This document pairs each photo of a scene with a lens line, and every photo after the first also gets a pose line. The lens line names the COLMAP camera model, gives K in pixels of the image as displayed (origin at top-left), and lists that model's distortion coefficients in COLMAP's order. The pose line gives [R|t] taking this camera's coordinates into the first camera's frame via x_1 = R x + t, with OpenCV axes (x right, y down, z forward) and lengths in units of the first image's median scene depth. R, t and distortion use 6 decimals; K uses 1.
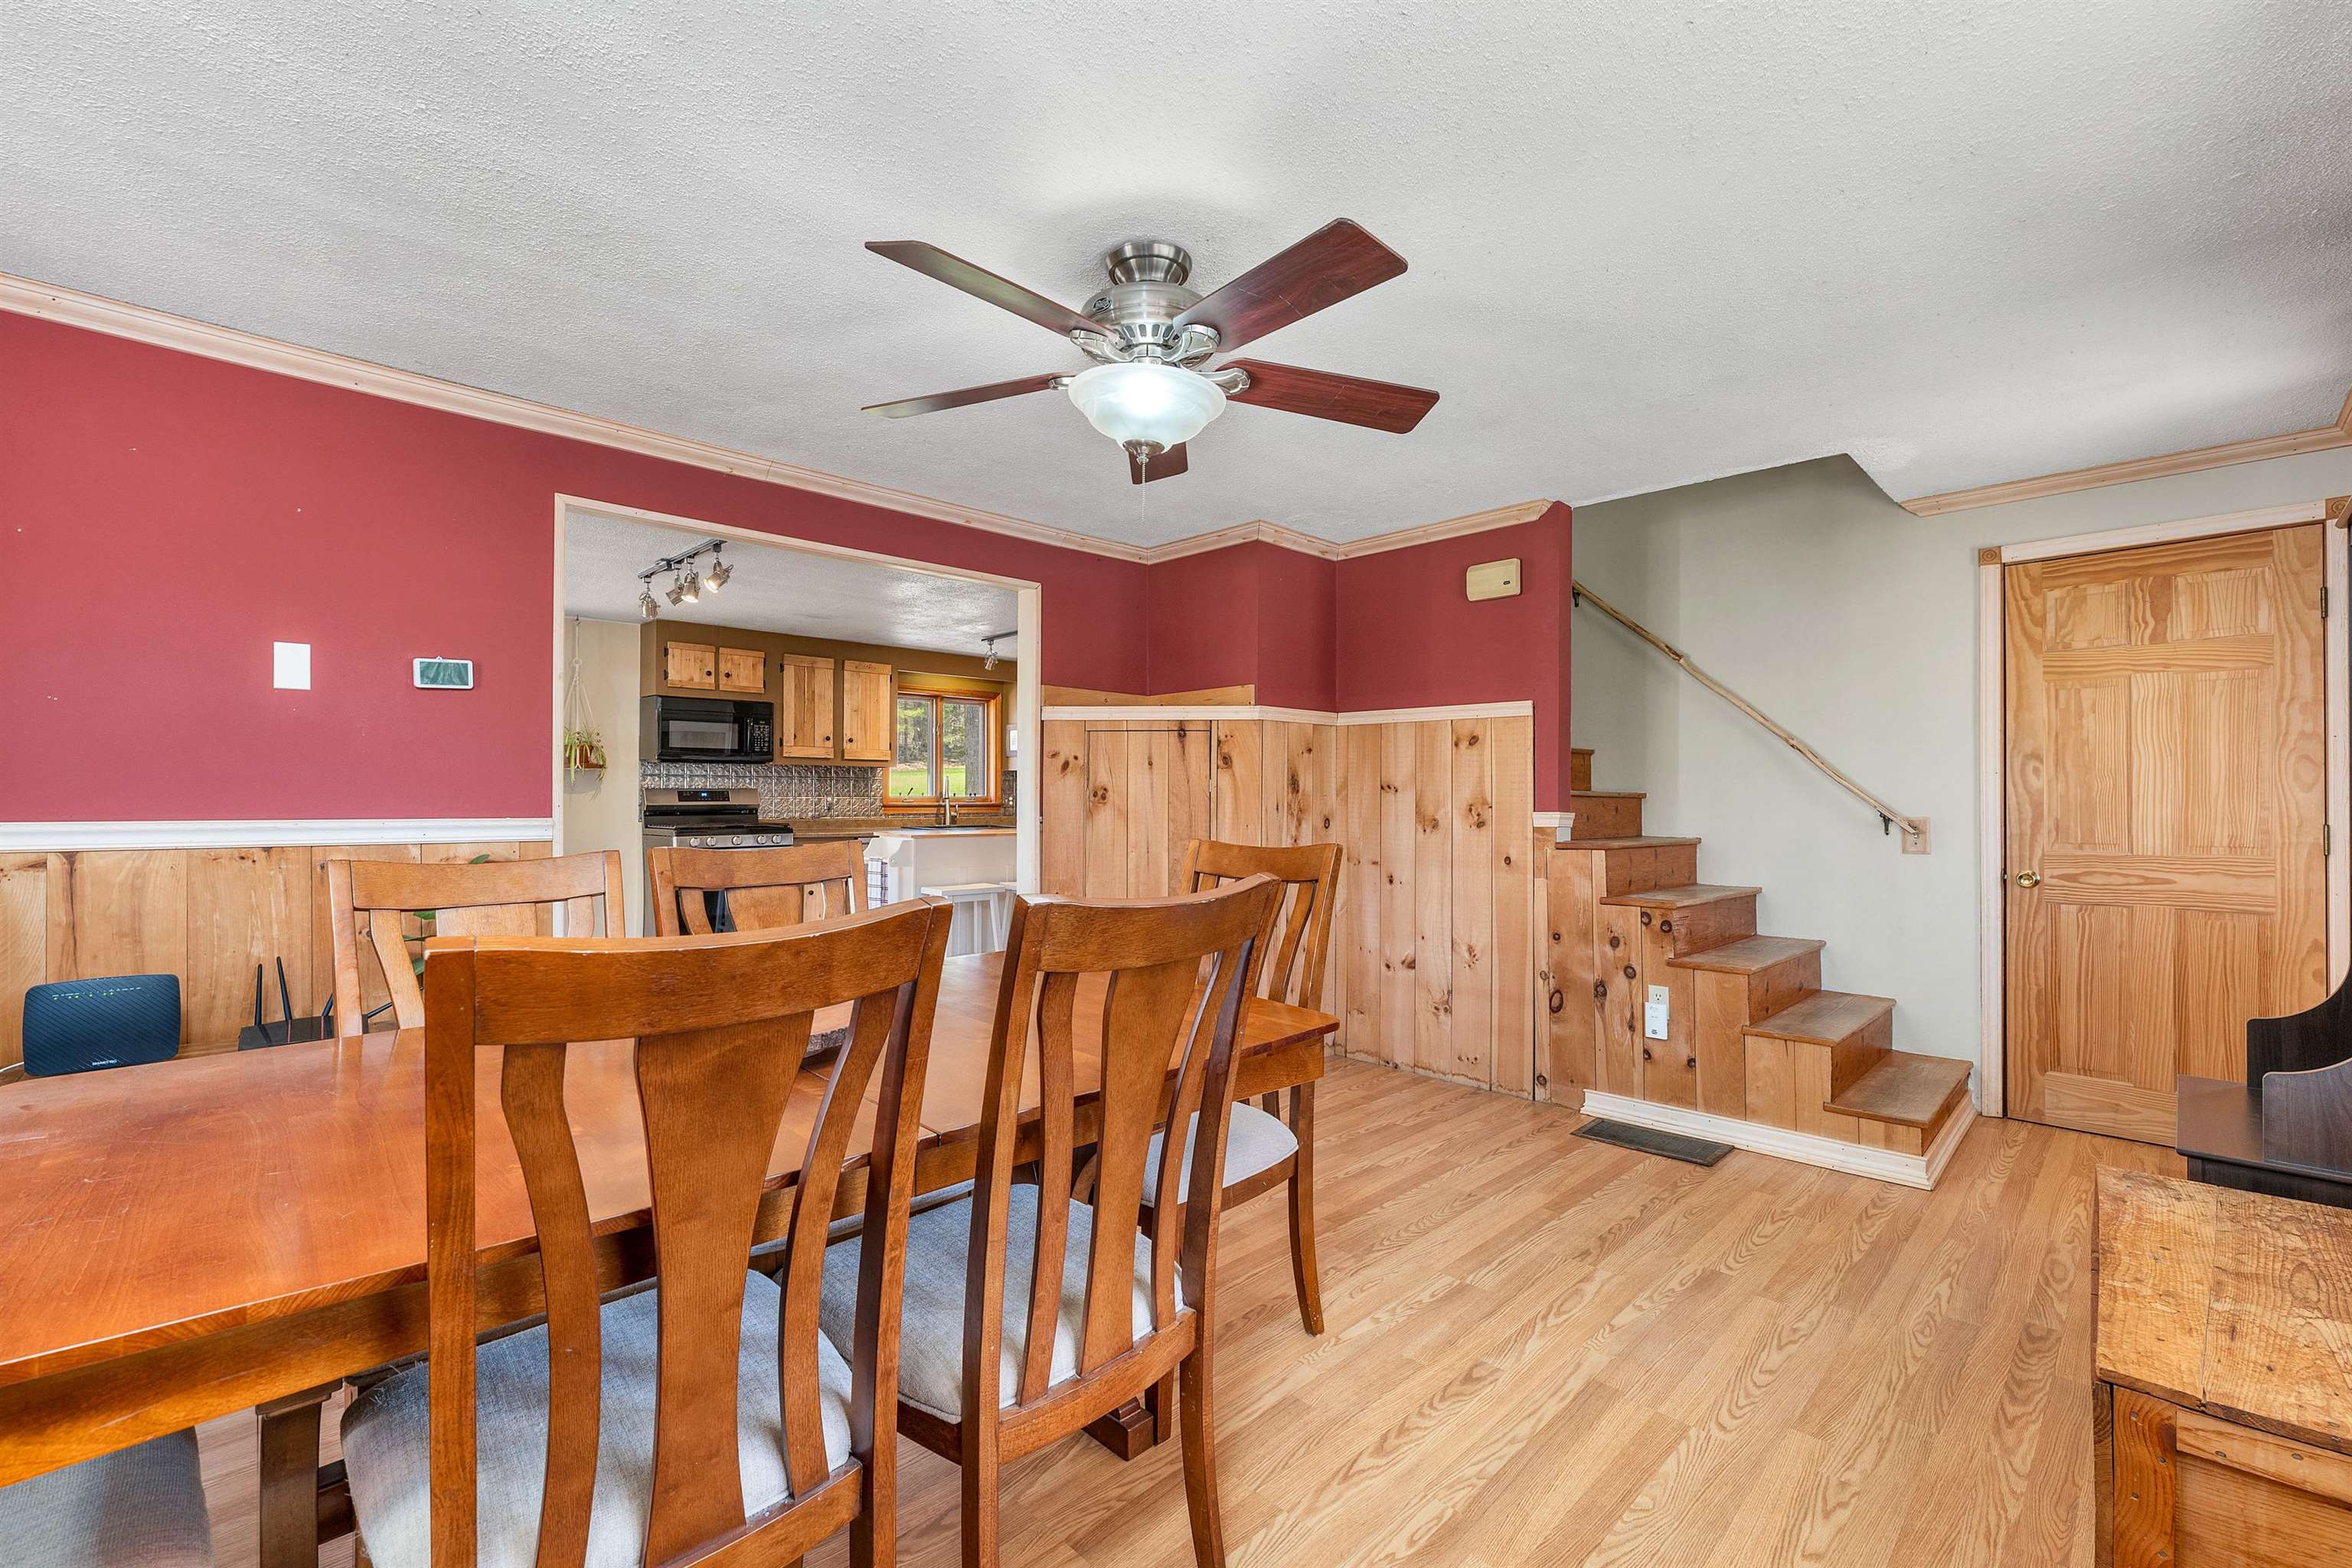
lens RADIAL K [[995.8, 0, 1168.6], [0, 995.8, 804.1], [0, 0, 1]] dist [-0.000361, 0.000304]
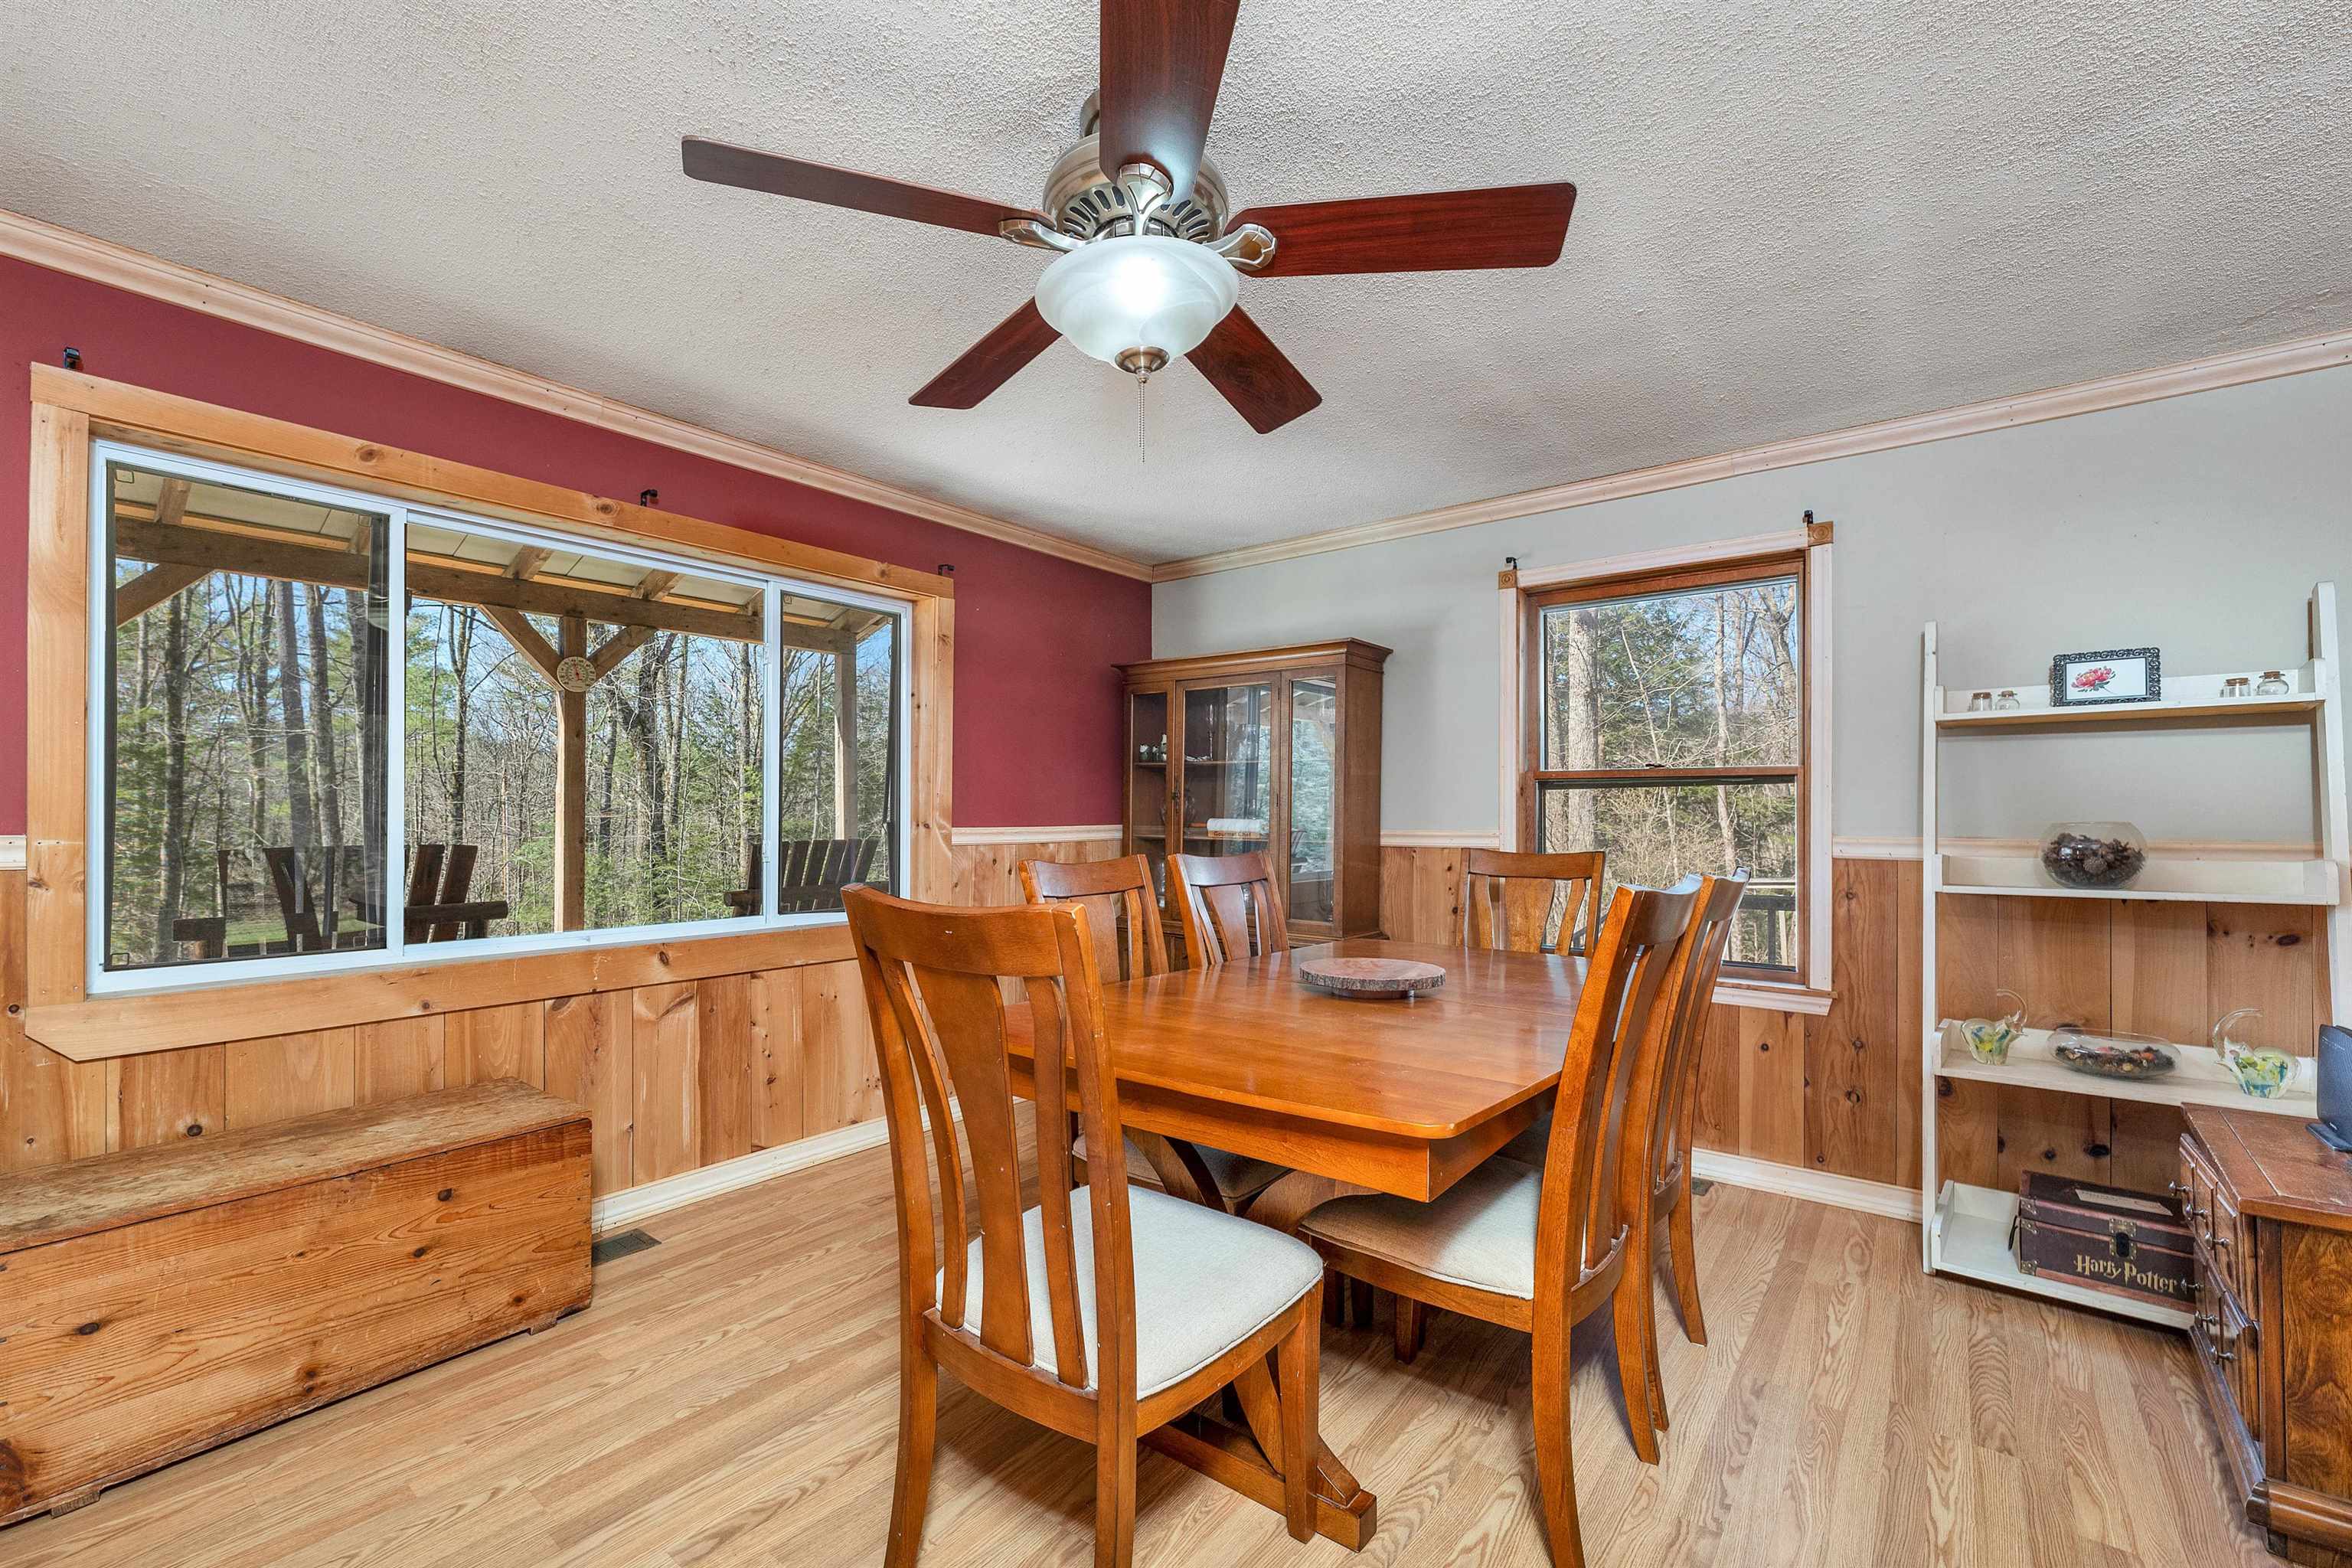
lens RADIAL K [[995.8, 0, 1168.6], [0, 995.8, 804.1], [0, 0, 1]] dist [-0.000361, 0.000304]
pose [[-0.991755, -0.005242, -0.128039, 0.054953], [-0.004668, 0.999978, -0.004783, -0.009956], [0.128061, -0.004146, -0.991758, 1.879366]]
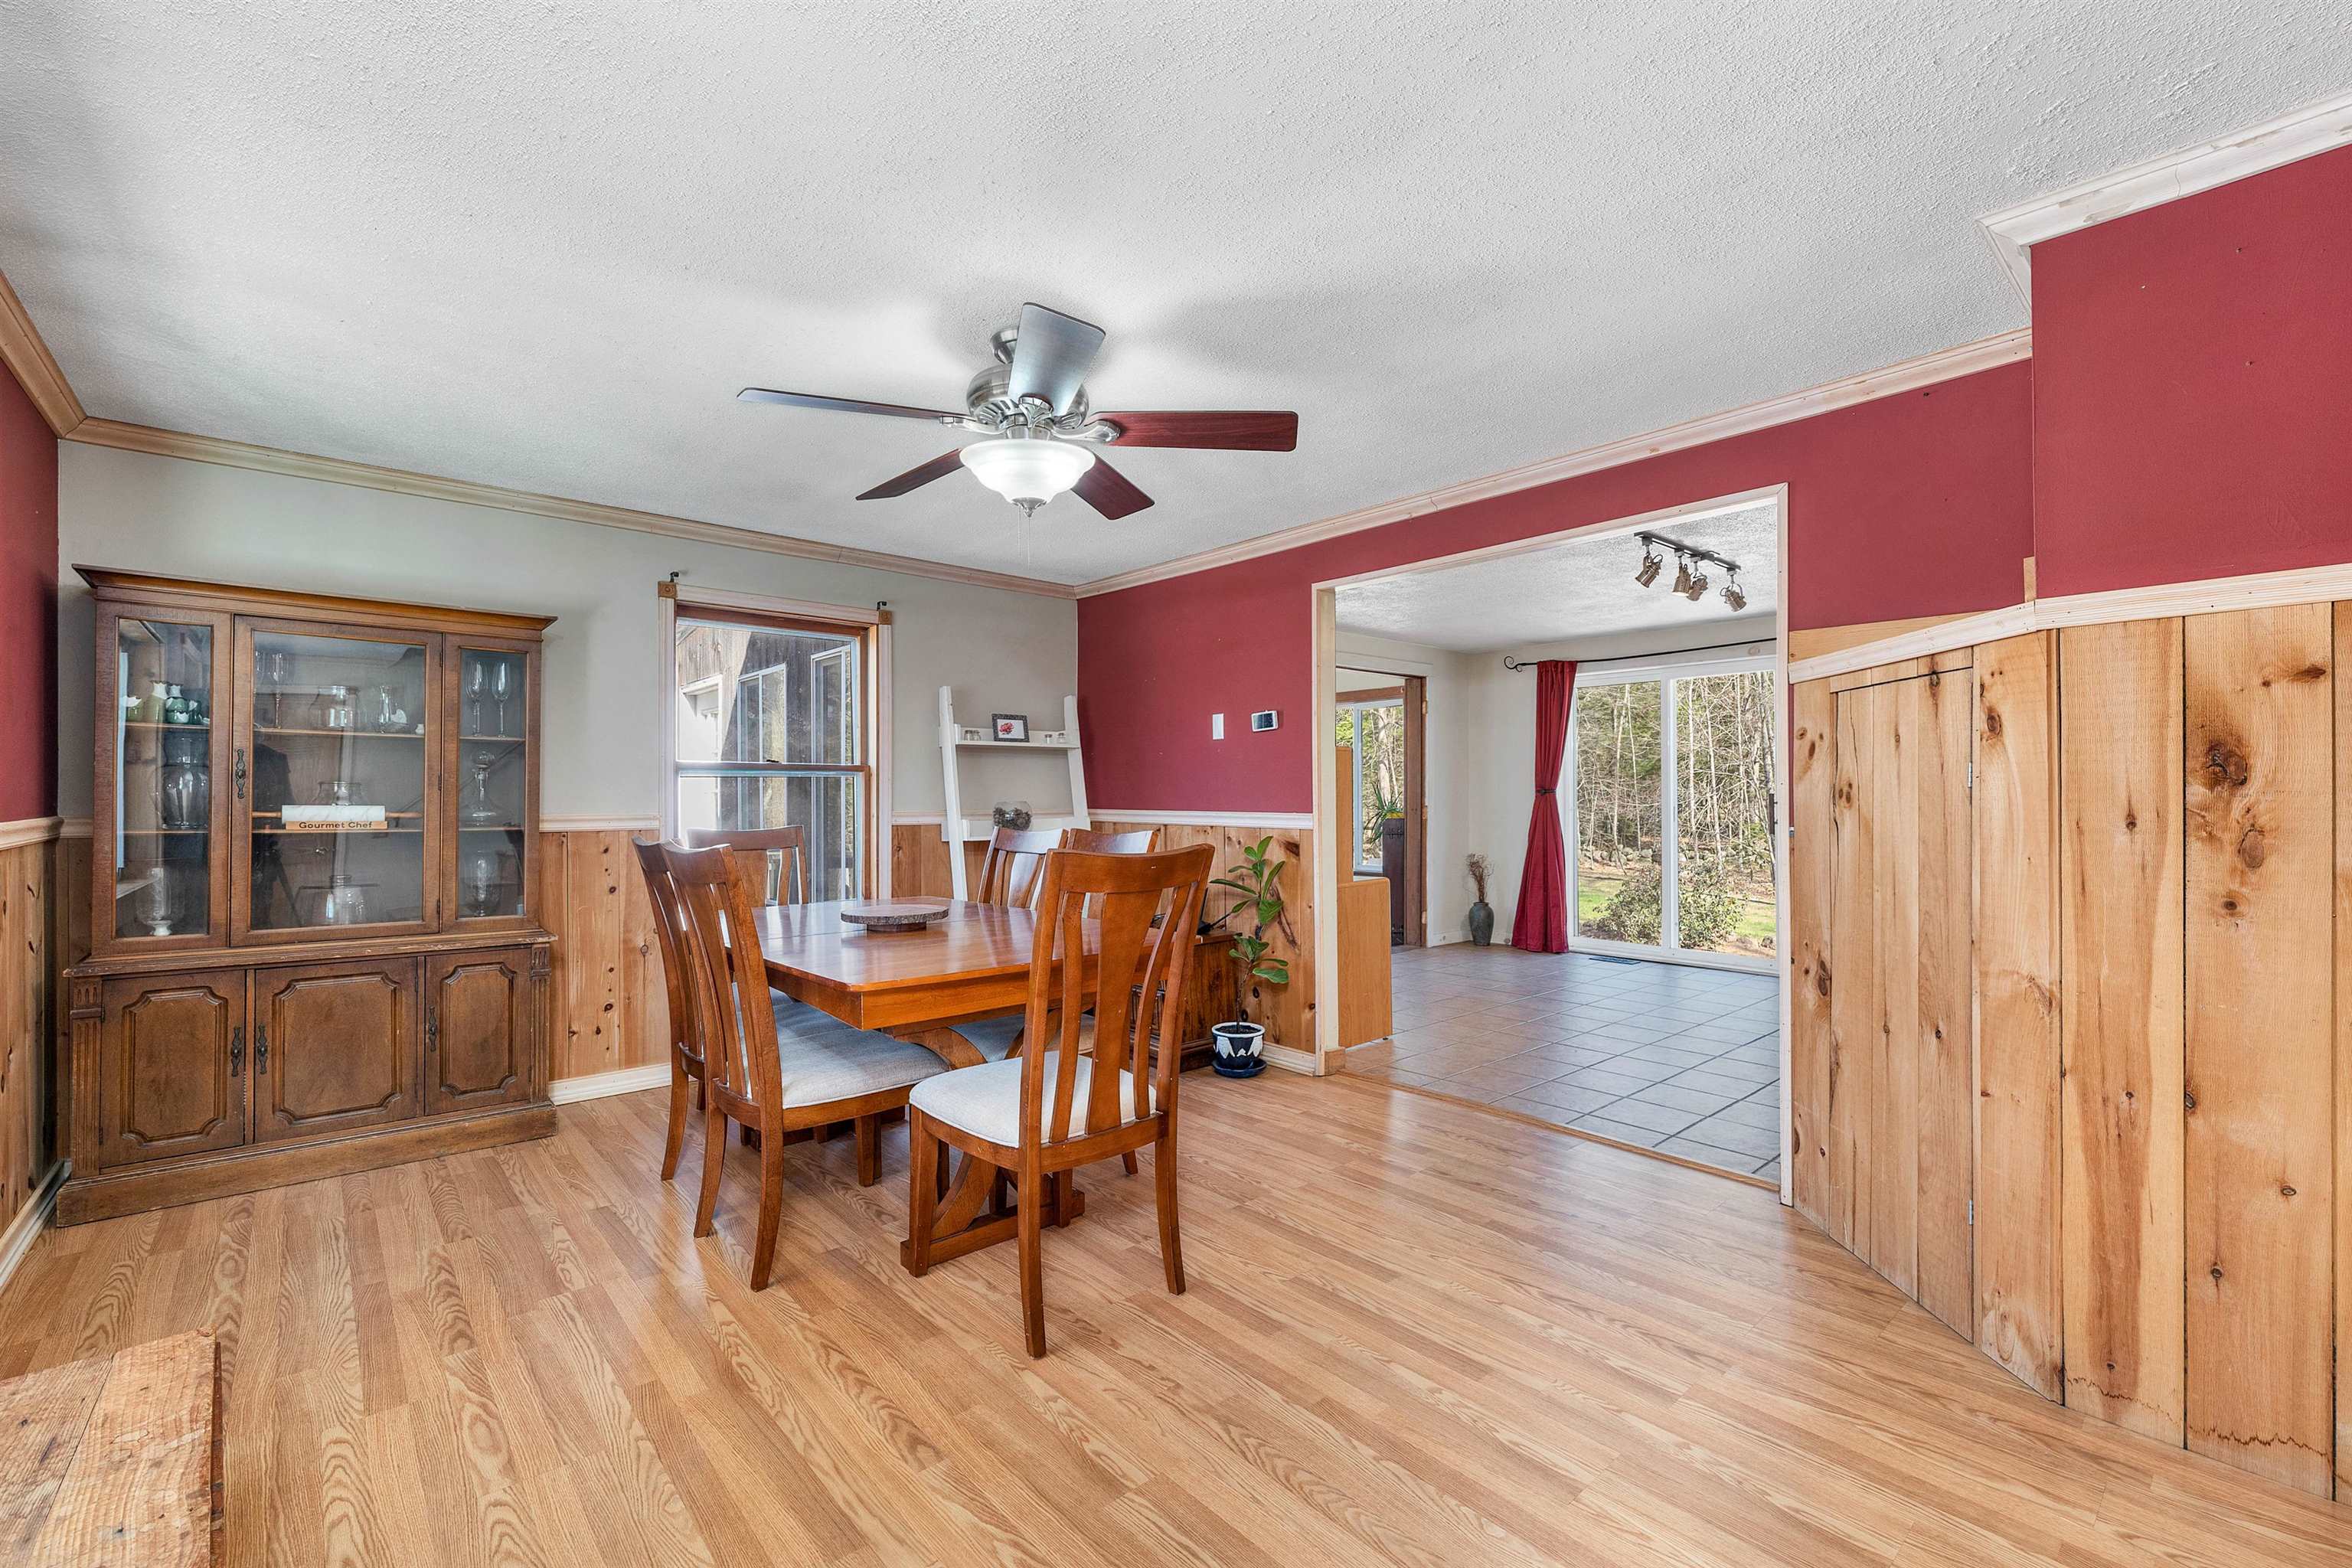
lens RADIAL K [[995.8, 0, 1168.6], [0, 995.8, 804.1], [0, 0, 1]] dist [-0.000361, 0.000304]
pose [[-0.058074, 0.006235, -0.998293, 1.213166], [-0.004714, 0.999968, 0.006519, -0.010377], [0.998301, 0.005085, -0.058043, 1.303729]]
